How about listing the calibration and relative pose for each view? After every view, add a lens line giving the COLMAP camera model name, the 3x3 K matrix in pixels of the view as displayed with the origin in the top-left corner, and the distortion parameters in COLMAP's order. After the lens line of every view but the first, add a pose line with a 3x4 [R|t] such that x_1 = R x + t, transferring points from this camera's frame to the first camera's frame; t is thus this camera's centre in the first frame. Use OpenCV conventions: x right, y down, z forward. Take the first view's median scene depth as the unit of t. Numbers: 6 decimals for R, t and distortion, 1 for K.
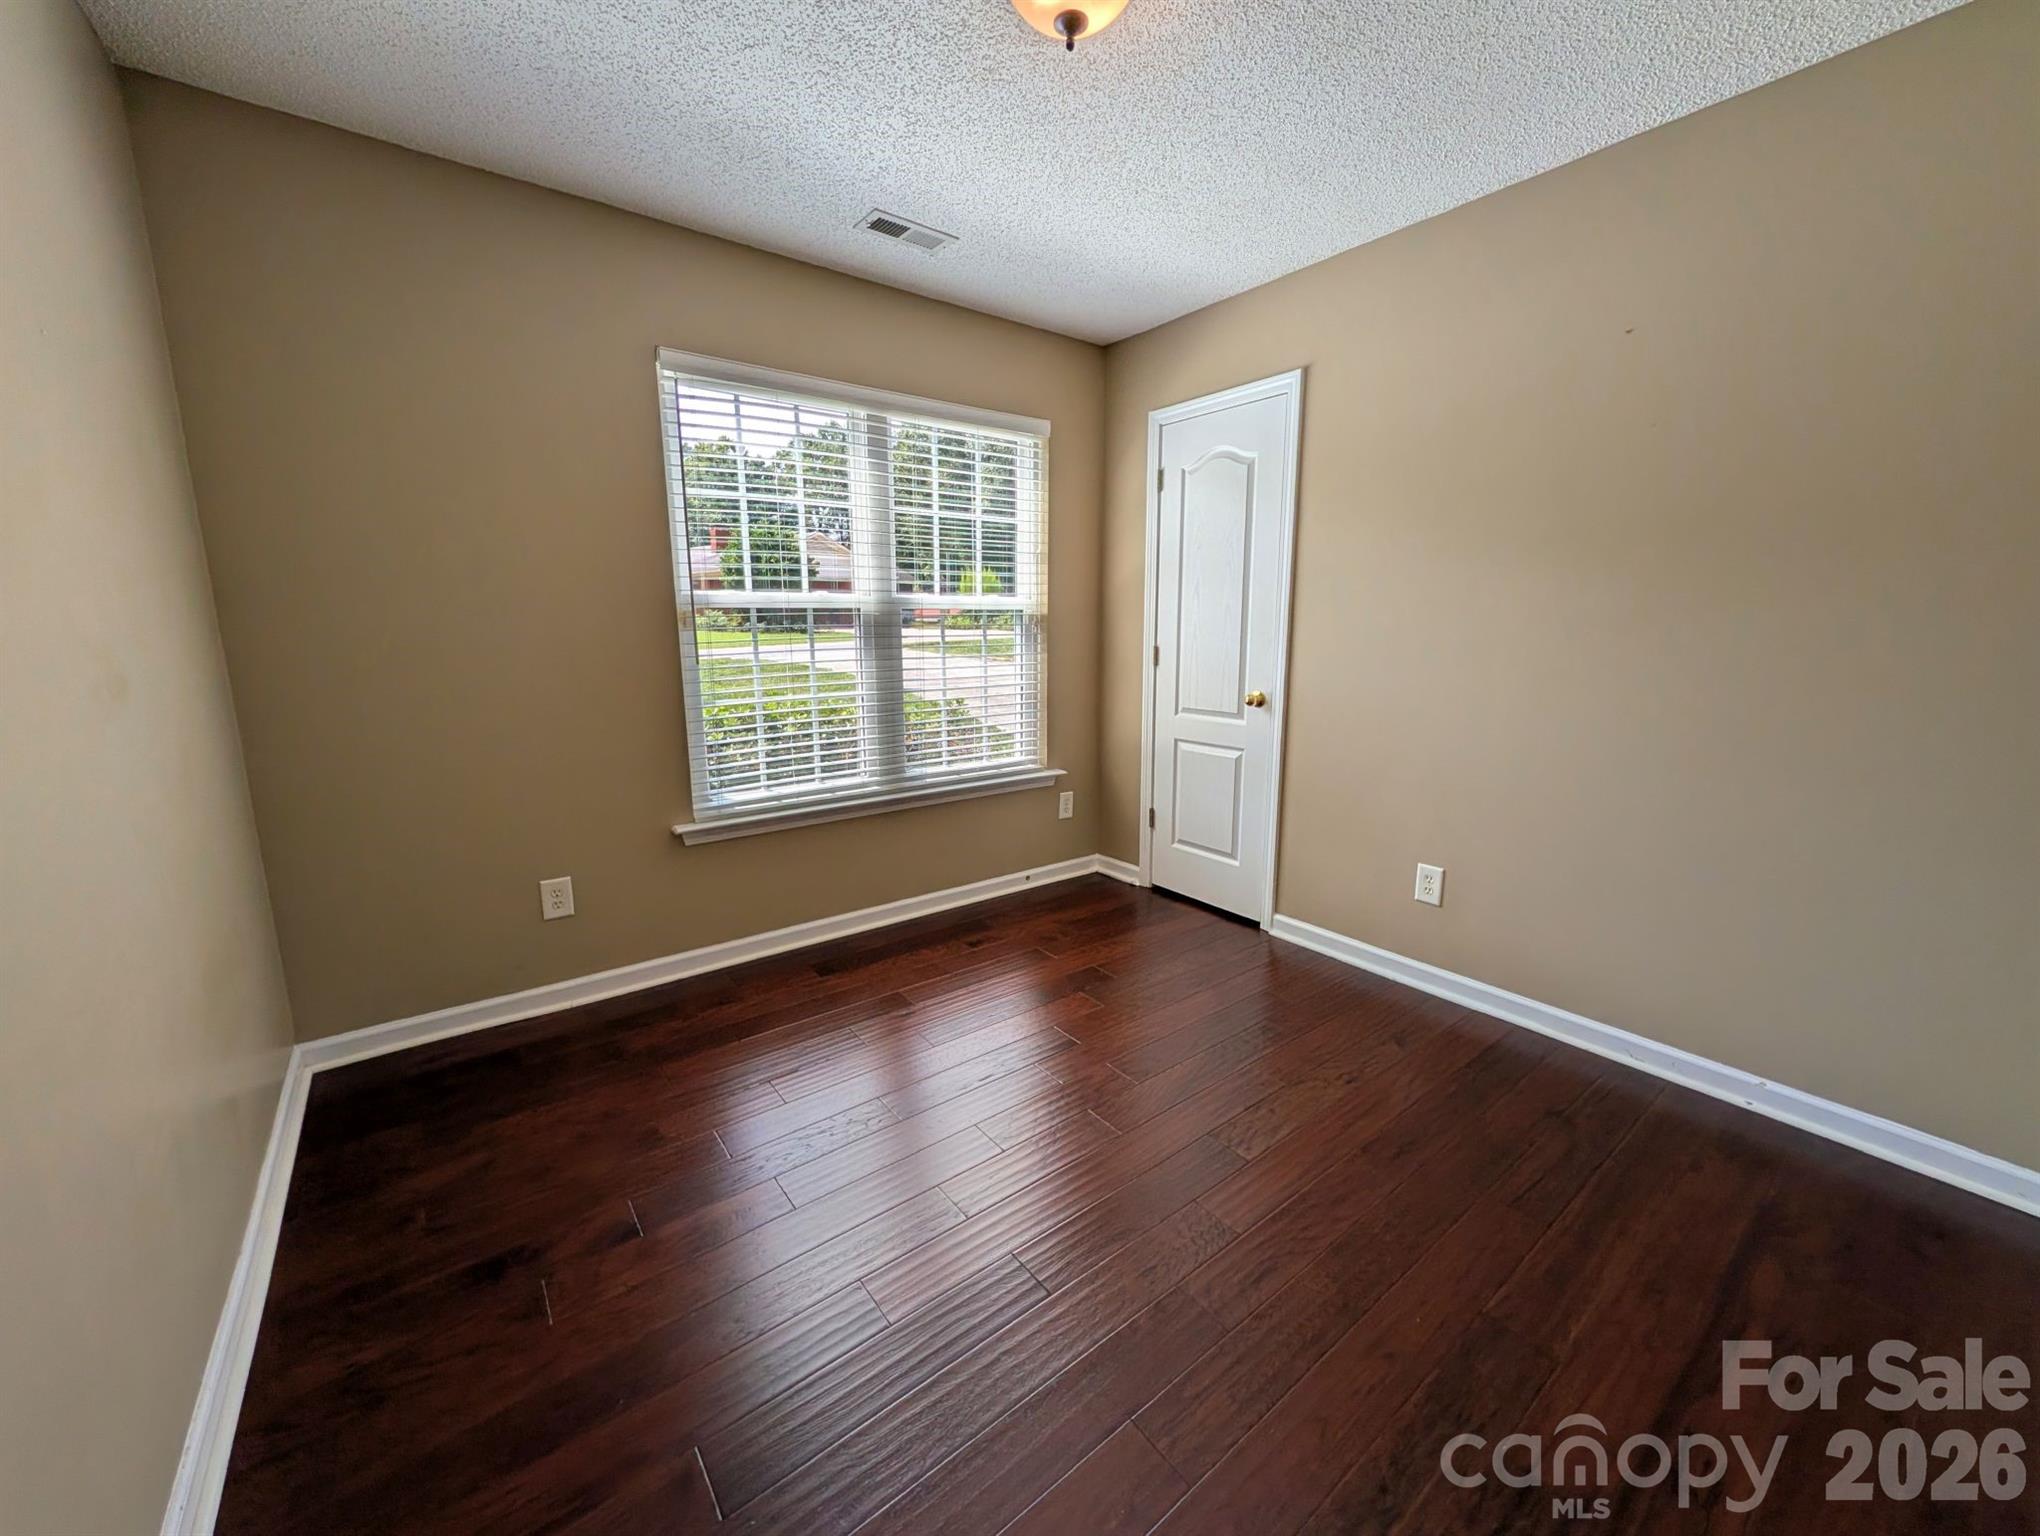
lens RADIAL K [[814.5, 0, 1020.0], [0, 814.5, 768.0], [0, 0, 1]] dist [0.000223, 0.000089]
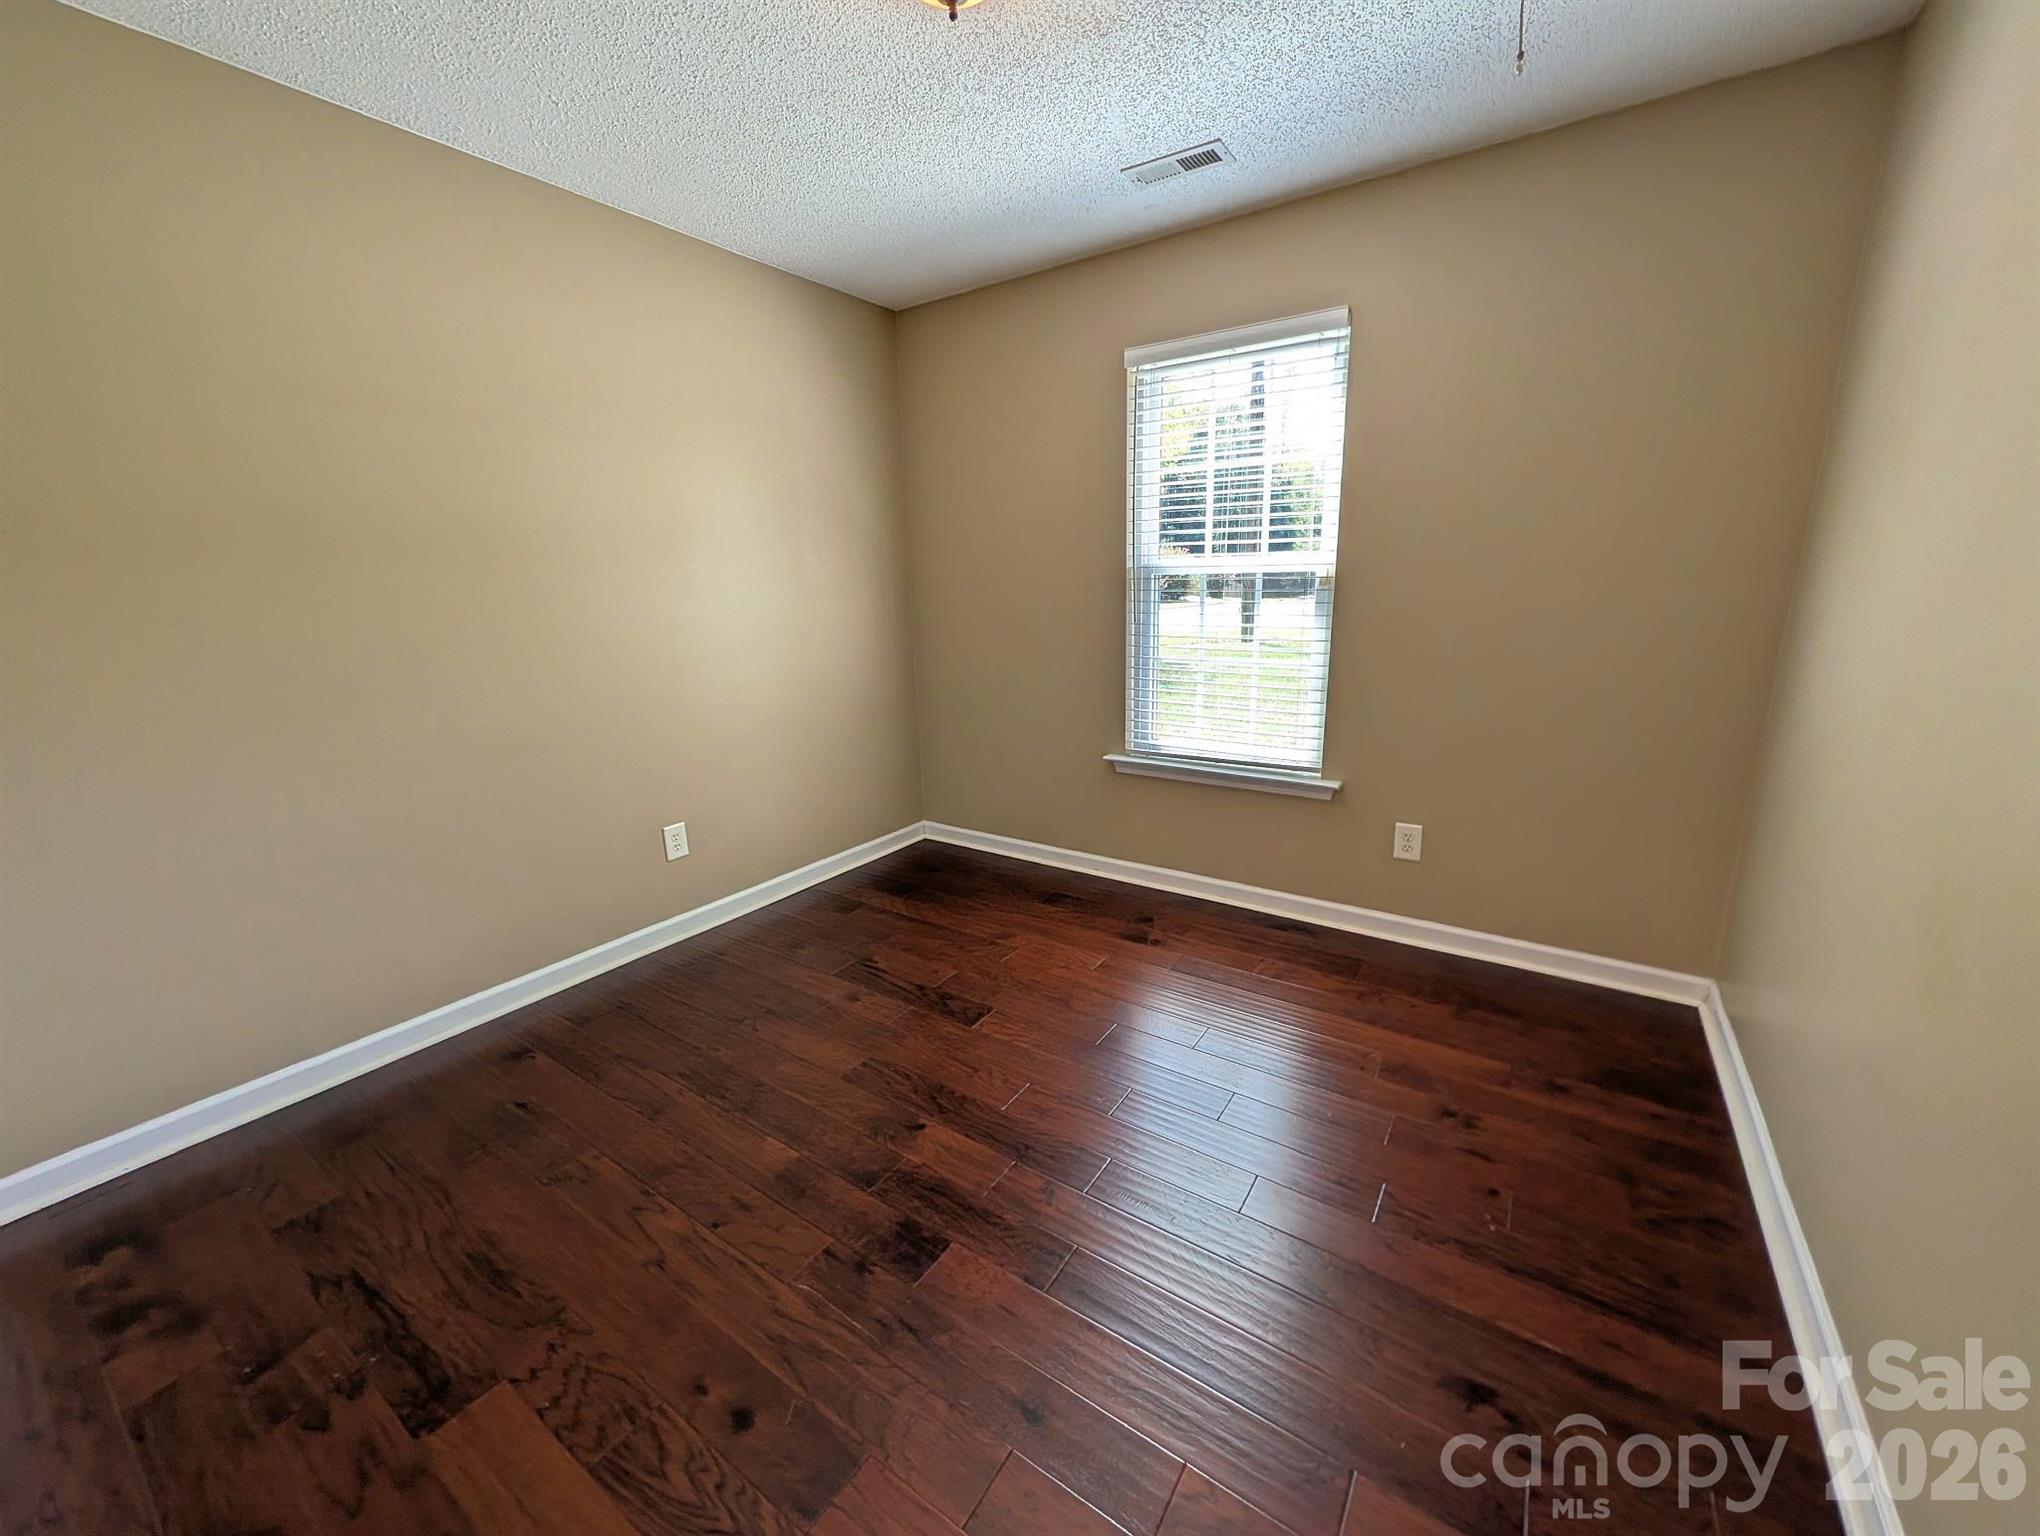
lens RADIAL K [[776.5, 0, 1019.7], [0, 776.5, 759.8], [0, 0, 1]] dist [-0.000977, 0.000353]
pose [[0.337728, 0.208539, -0.917852, 0.607519], [-0.166672, 0.972987, 0.159738, -0.084997], [0.926369, 0.099032, 0.363362, 0.461119]]
